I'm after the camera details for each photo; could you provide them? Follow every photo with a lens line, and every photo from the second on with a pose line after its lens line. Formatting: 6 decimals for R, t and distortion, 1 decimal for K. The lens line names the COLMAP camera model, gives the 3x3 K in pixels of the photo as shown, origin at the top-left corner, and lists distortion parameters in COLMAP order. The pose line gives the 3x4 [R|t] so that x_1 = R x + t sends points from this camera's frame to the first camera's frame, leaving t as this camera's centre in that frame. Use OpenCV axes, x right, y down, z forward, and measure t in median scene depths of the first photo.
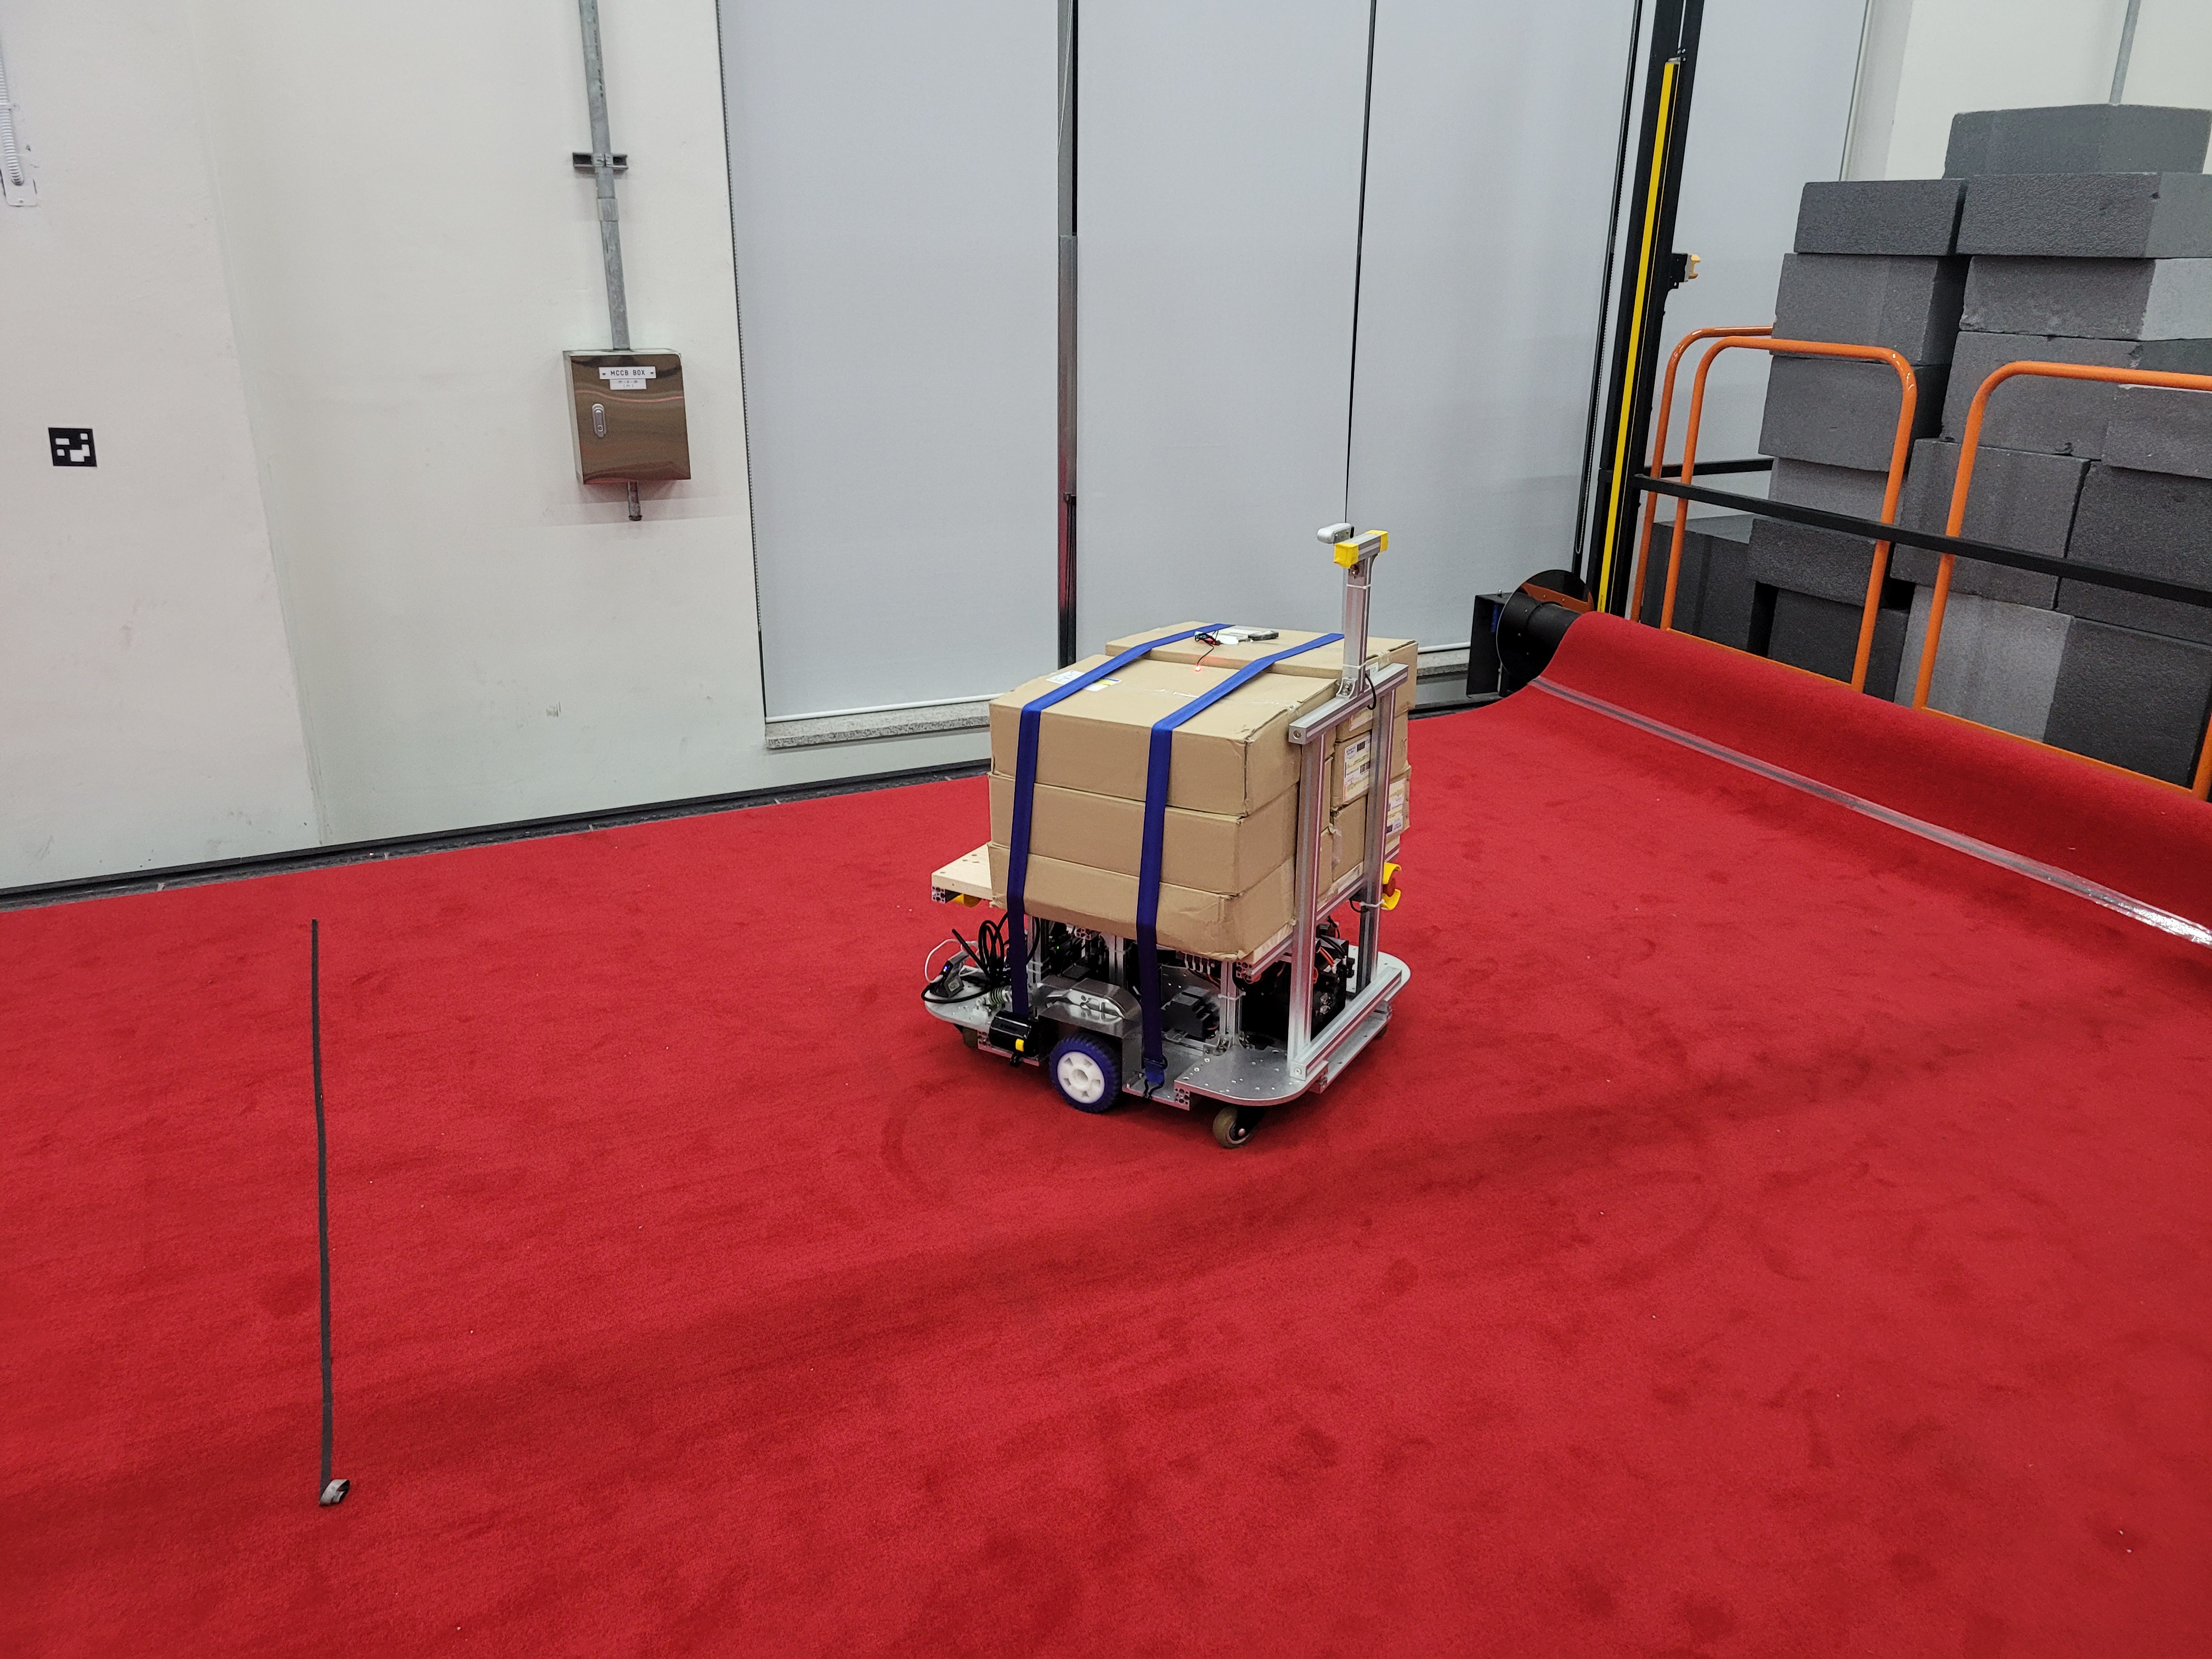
lens RADIAL K [[1677.9, 0, 1110.7], [0, 1677.9, 832.4], [0, 0, 1]] dist [0.070764, -0.063859]
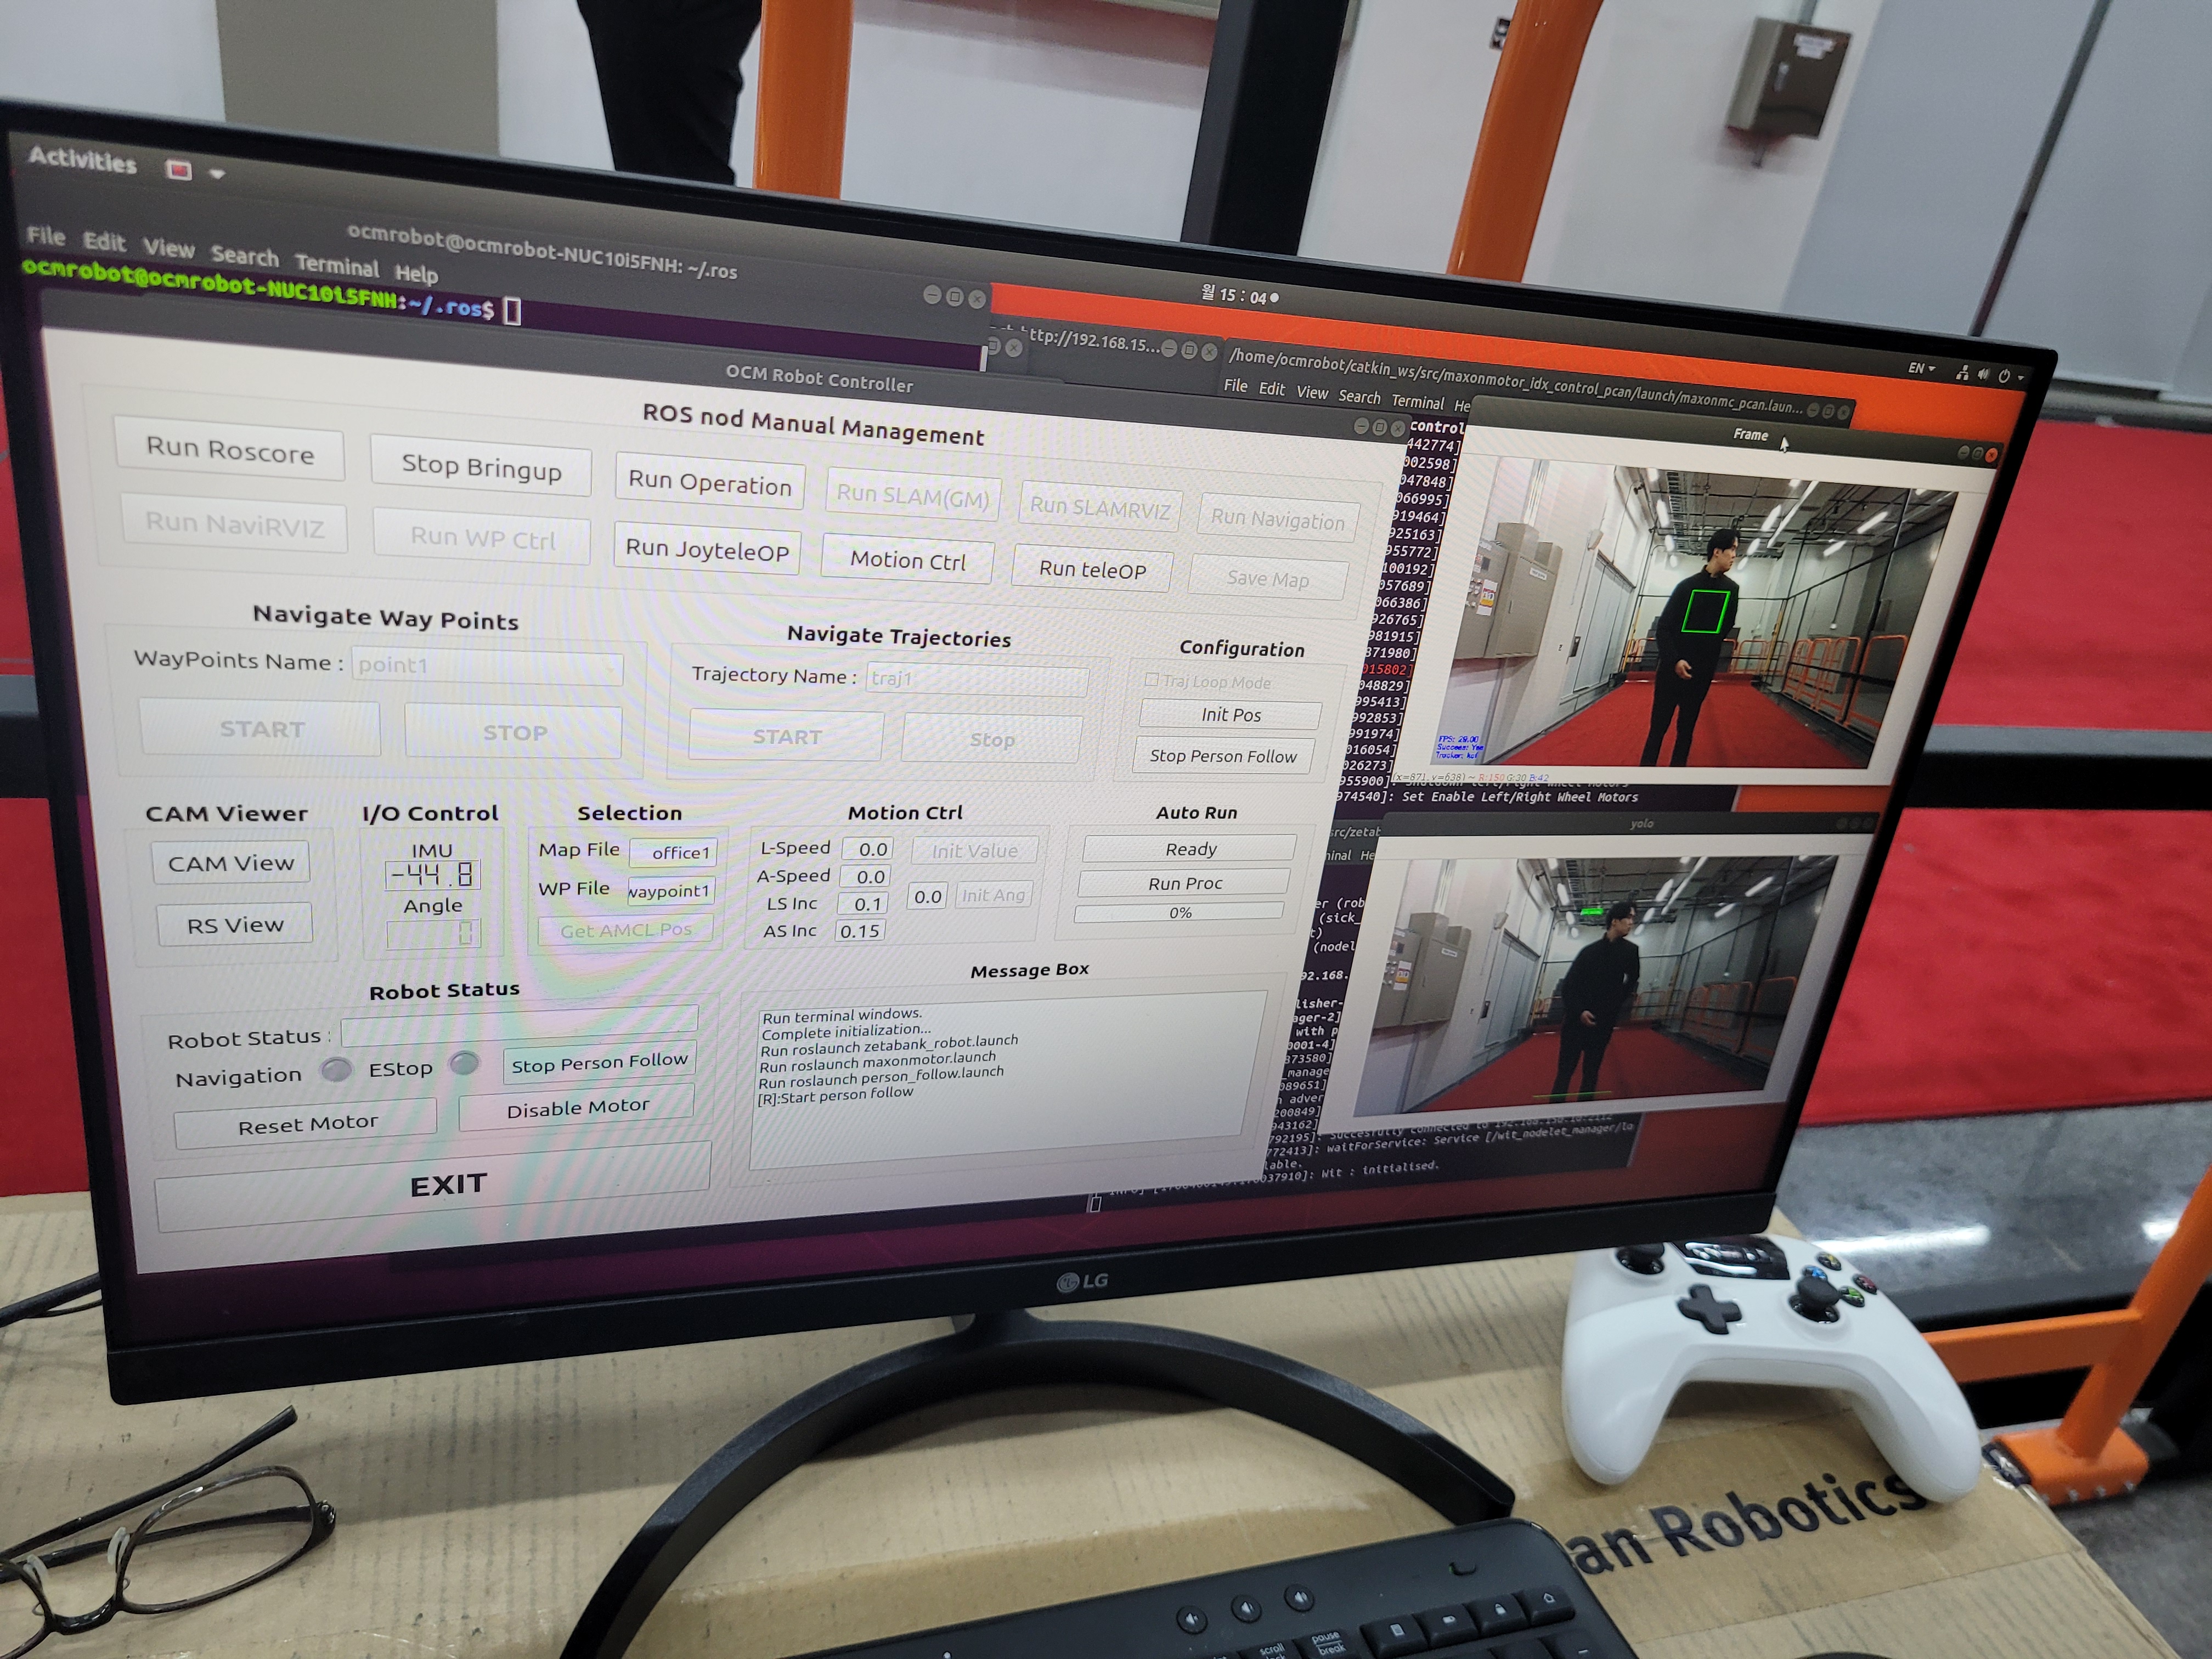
lens RADIAL K [[1677.9, 0, 1108.0], [0, 1677.9, 811.8], [0, 0, 1]] dist [0.070764, -0.063859]
pose [[0.981638, 0.177915, -0.068795, -0.615529], [-0.170566, 0.980154, 0.101020, 0.250607], [0.085403, -0.087431, 0.992503, -0.350744]]
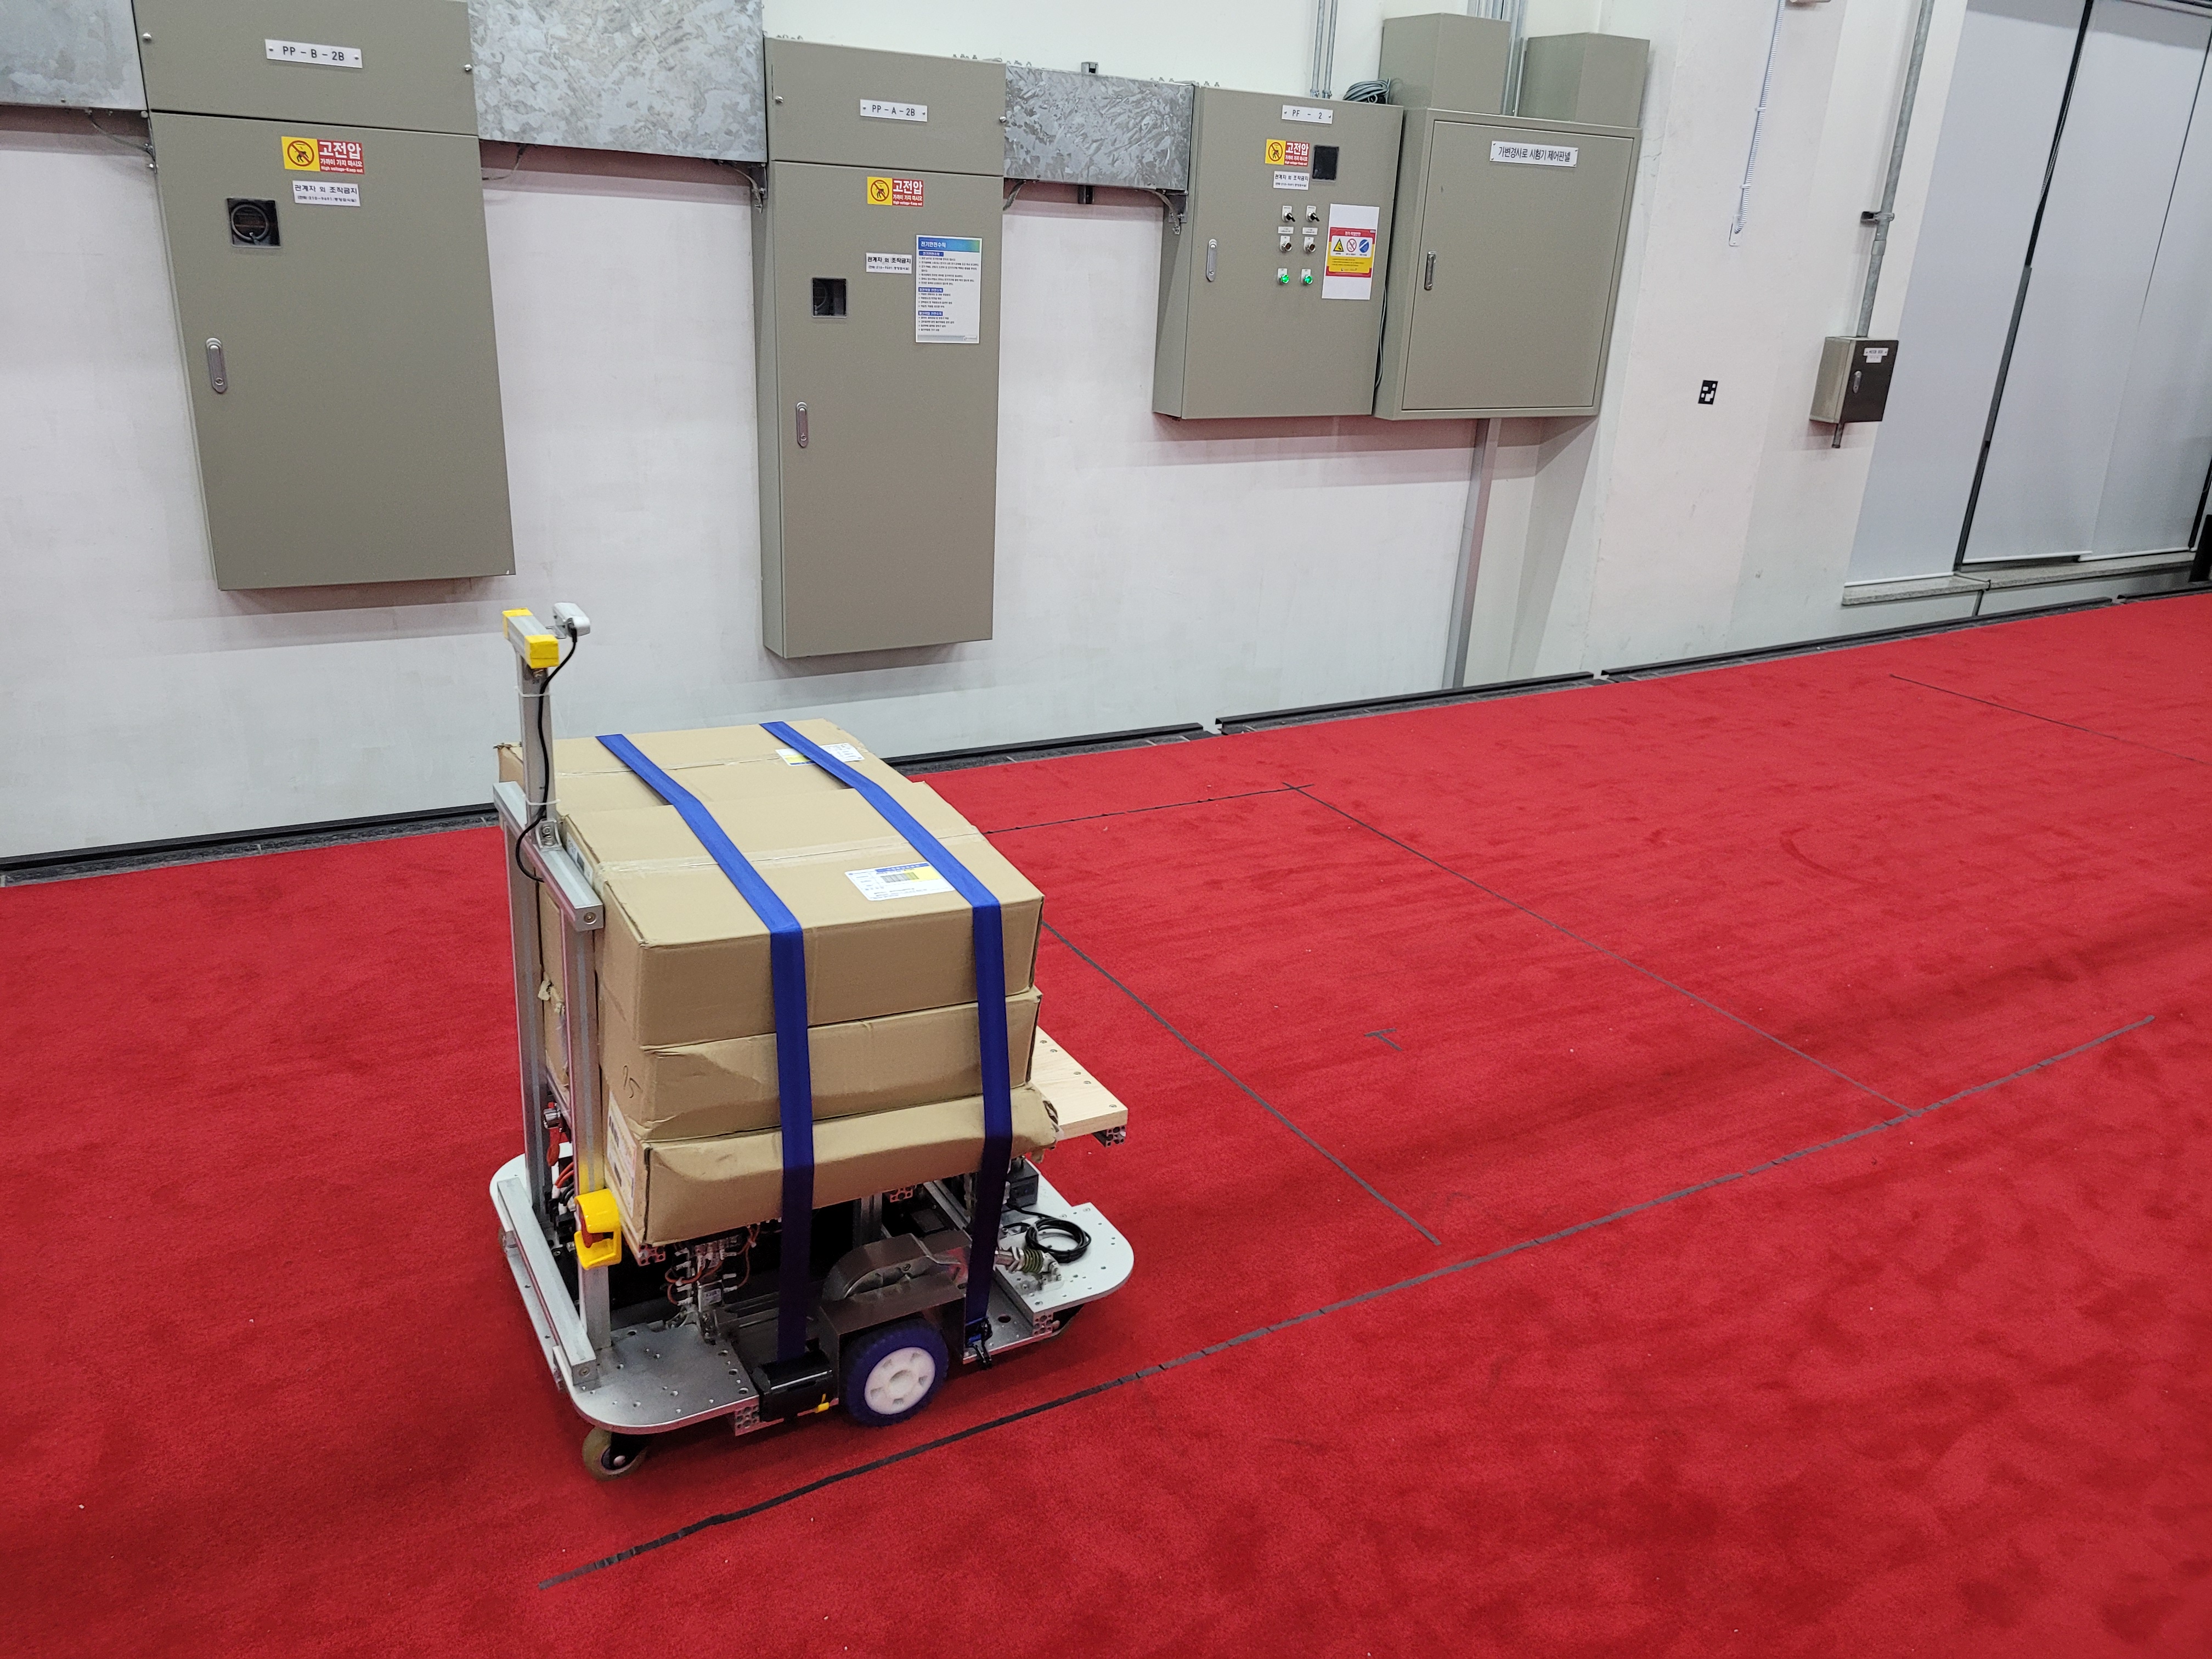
lens RADIAL K [[1677.9, 0, 1140.1], [0, 1677.9, 822.7], [0, 0, 1]] dist [0.070764, -0.063859]
pose [[0.992002, -0.014243, 0.125413, -1.171050], [0.015599, 0.999830, -0.009838, 0.168604], [-0.125251, 0.011716, 0.992056, -0.468483]]
